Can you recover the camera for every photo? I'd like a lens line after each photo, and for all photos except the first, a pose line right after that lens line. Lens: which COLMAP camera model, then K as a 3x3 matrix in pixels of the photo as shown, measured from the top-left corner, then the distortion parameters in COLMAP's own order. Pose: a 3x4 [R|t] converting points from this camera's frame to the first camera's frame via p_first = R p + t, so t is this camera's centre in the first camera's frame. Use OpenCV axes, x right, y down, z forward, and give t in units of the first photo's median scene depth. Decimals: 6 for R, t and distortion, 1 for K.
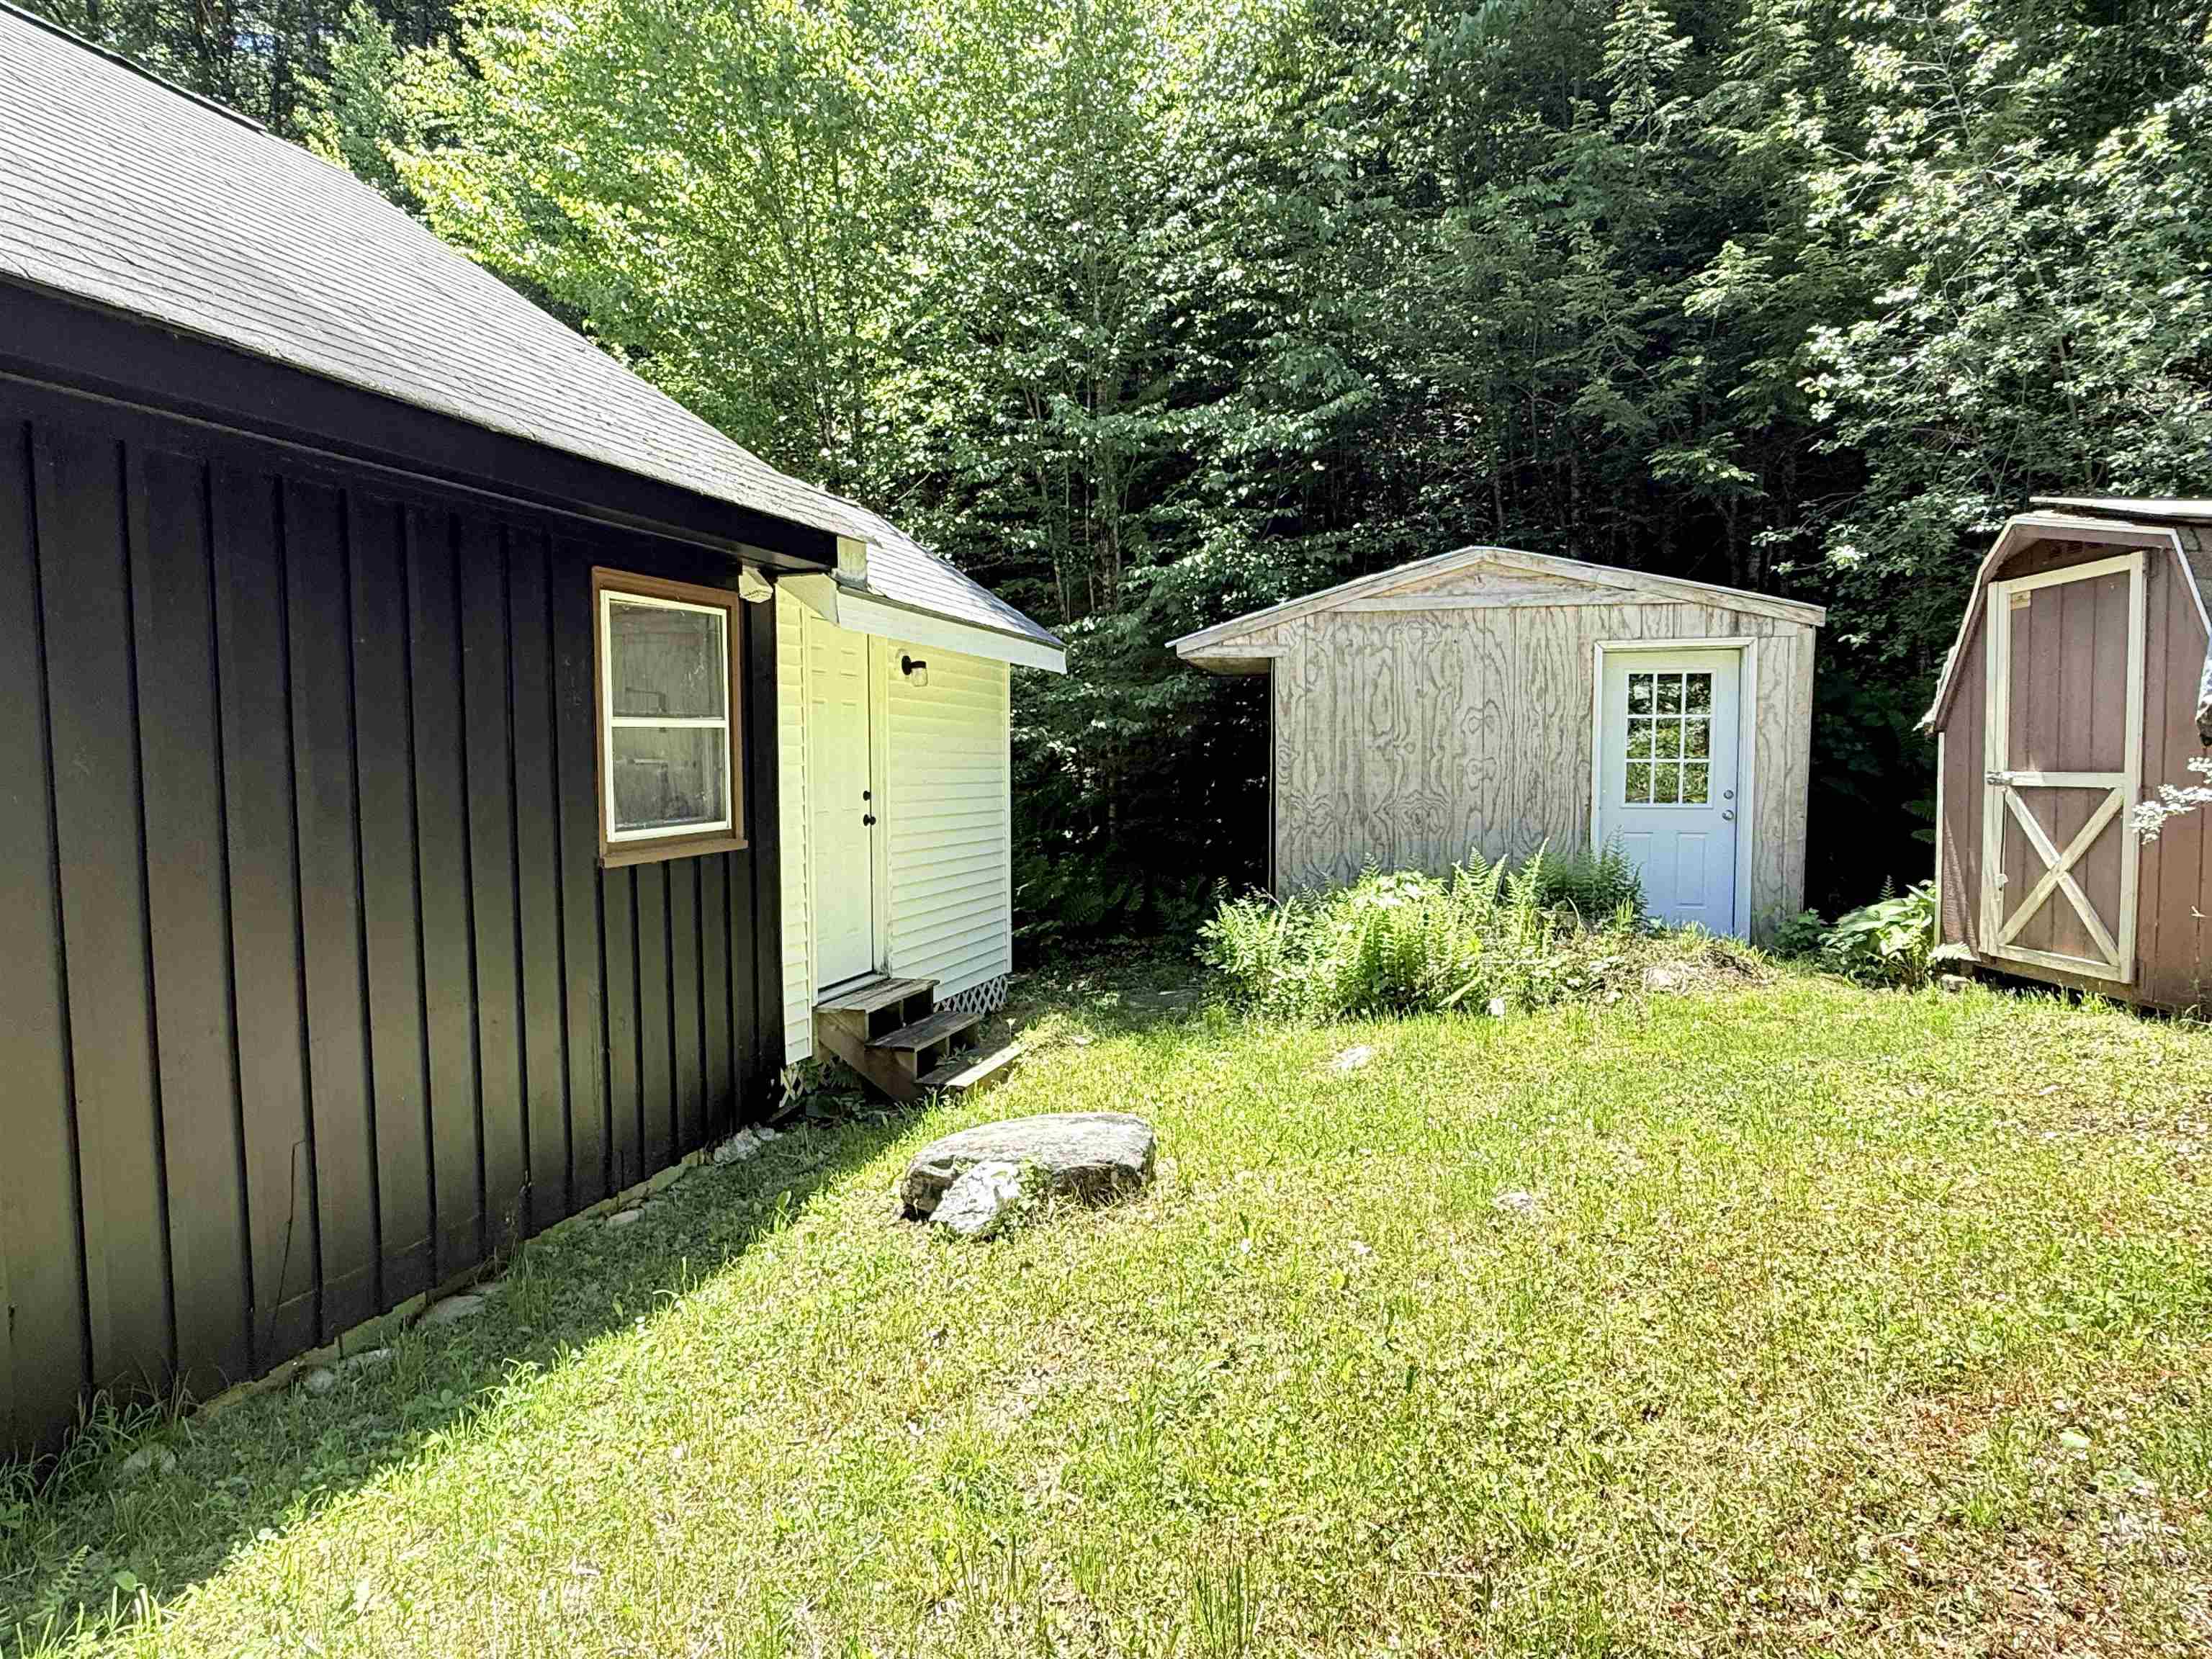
lens RADIAL K [[1273.4, 0, 1105.6], [0, 1273.4, 841.2], [0, 0, 1]] dist [-0.000534, 0.002979]
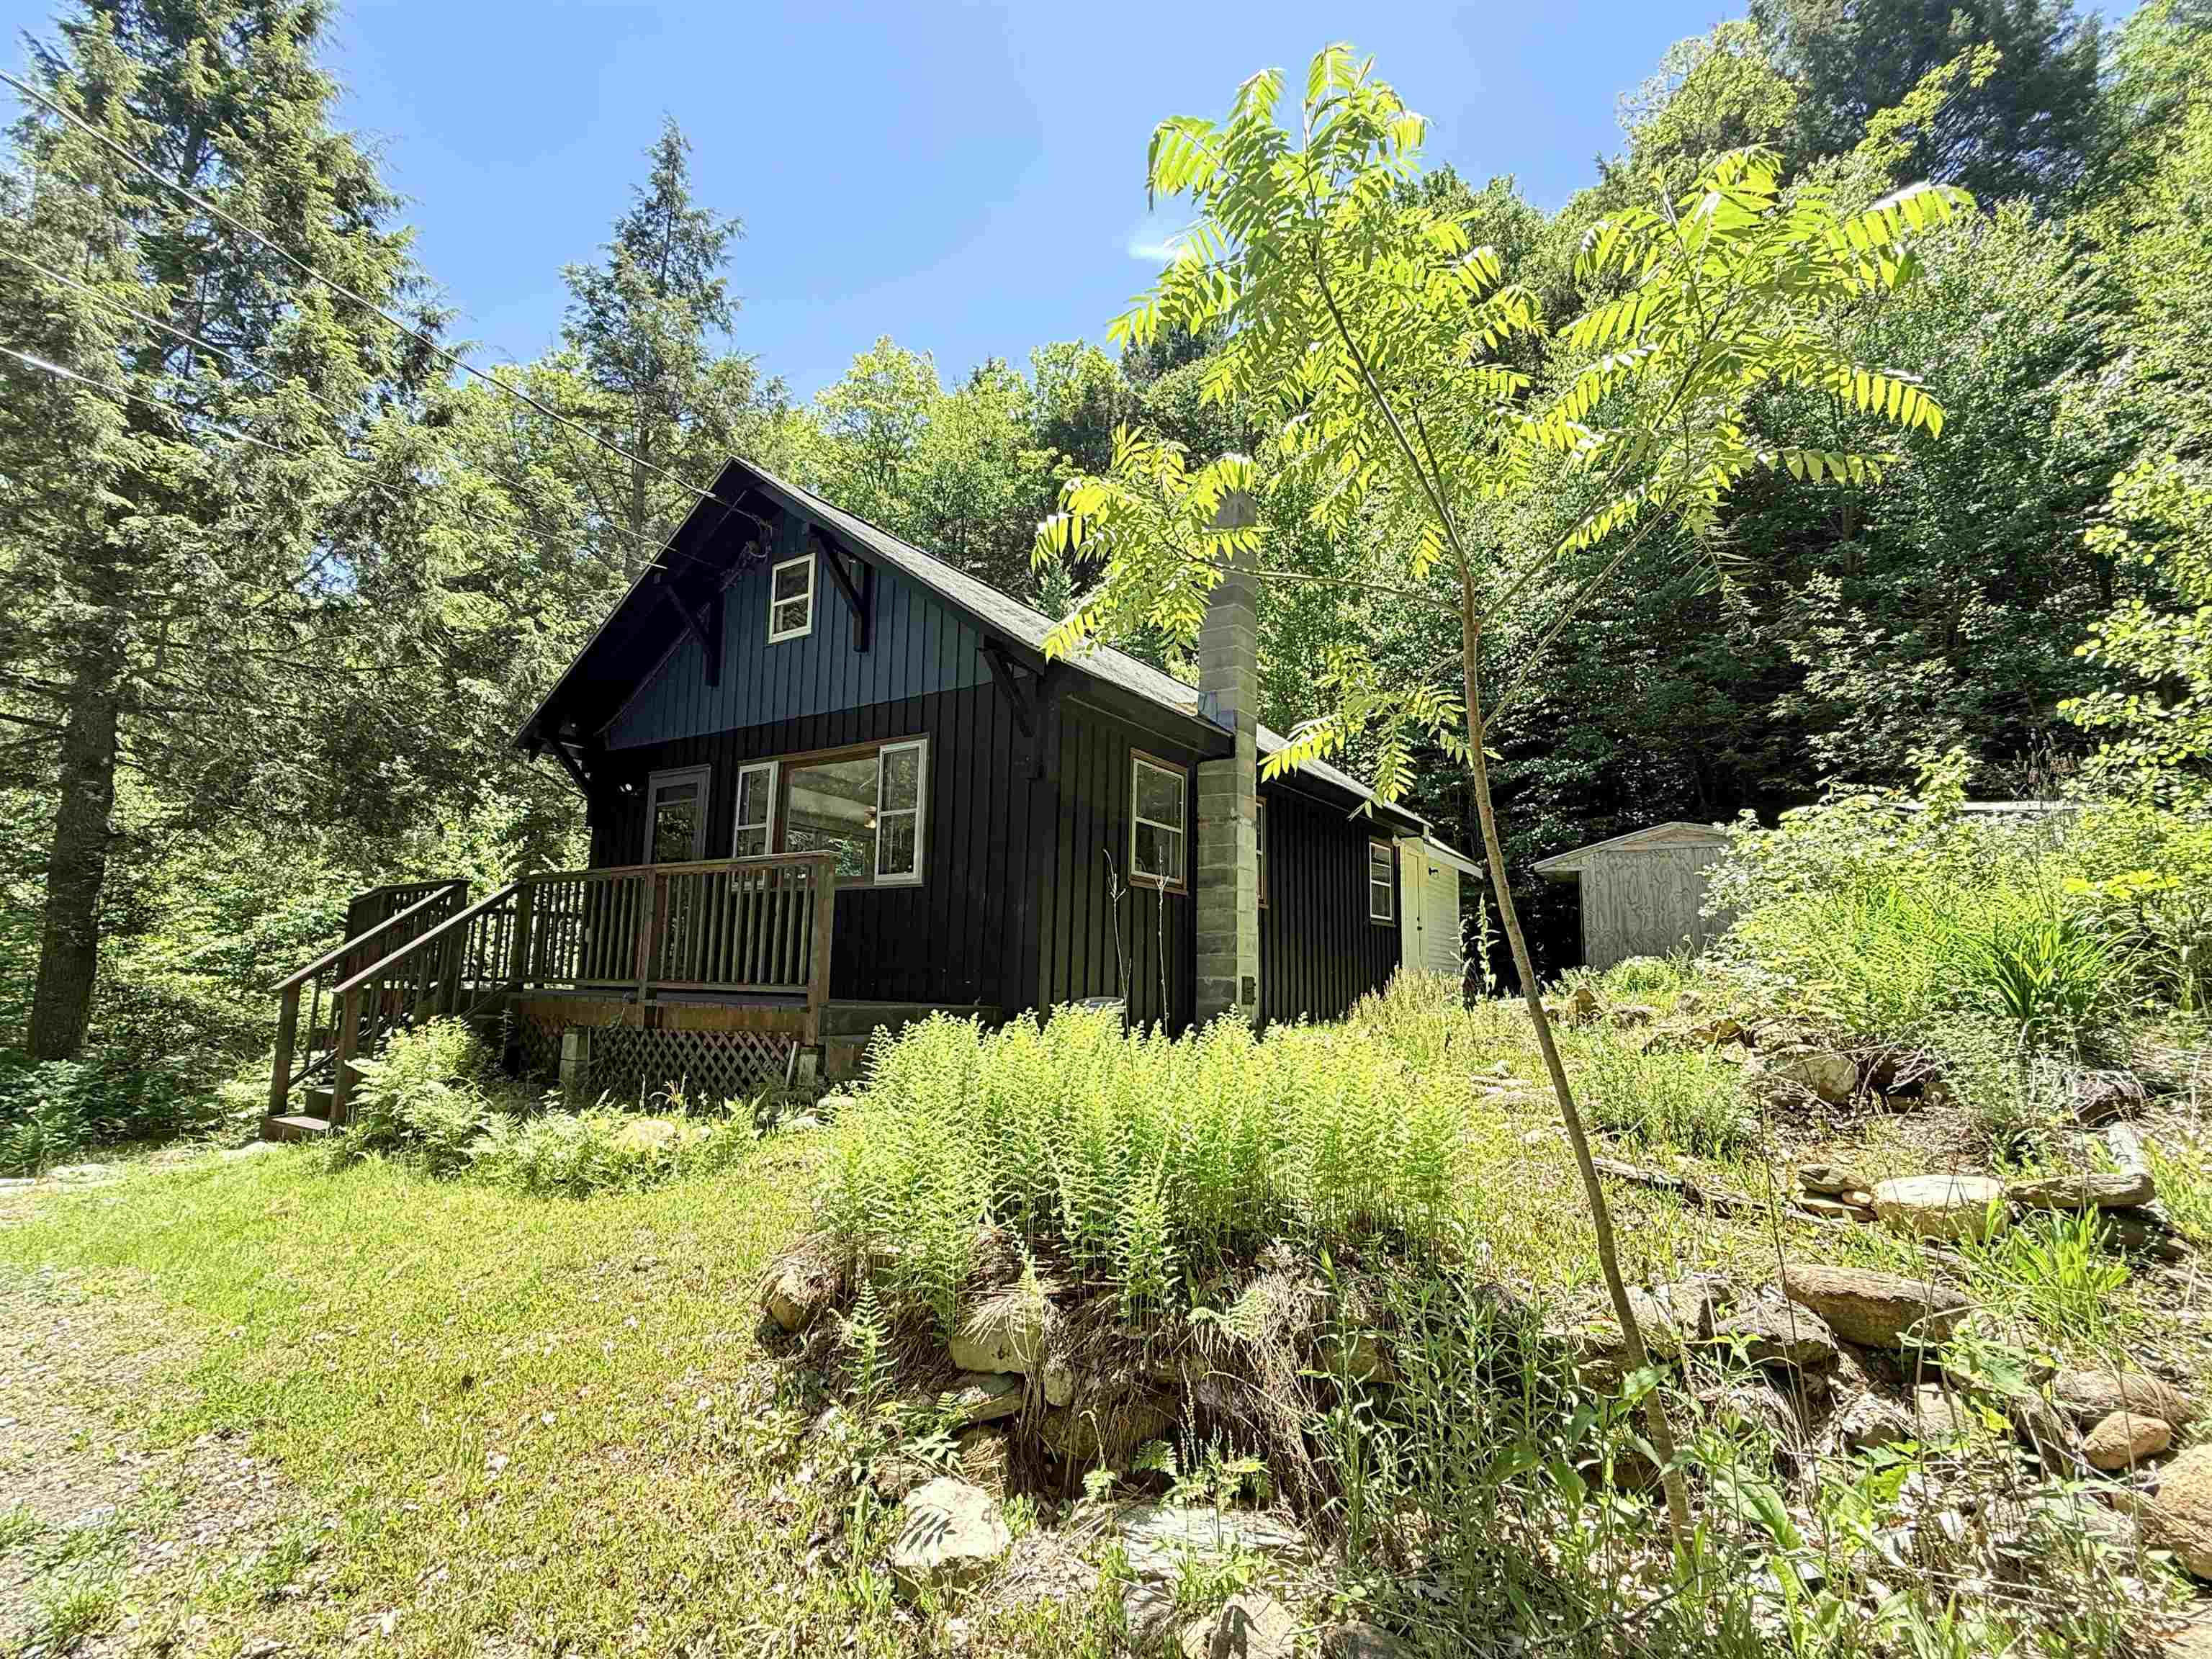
lens RADIAL K [[1045.3, 0, 1116.8], [0, 1045.3, 820.5], [0, 0, 1]] dist [0.000287, 0.000833]
pose [[0.964656, -0.015949, -0.263030, -0.210680], [-0.042517, 0.975668, -0.215091, 0.248473], [0.260060, 0.218672, 0.940506, -1.203103]]
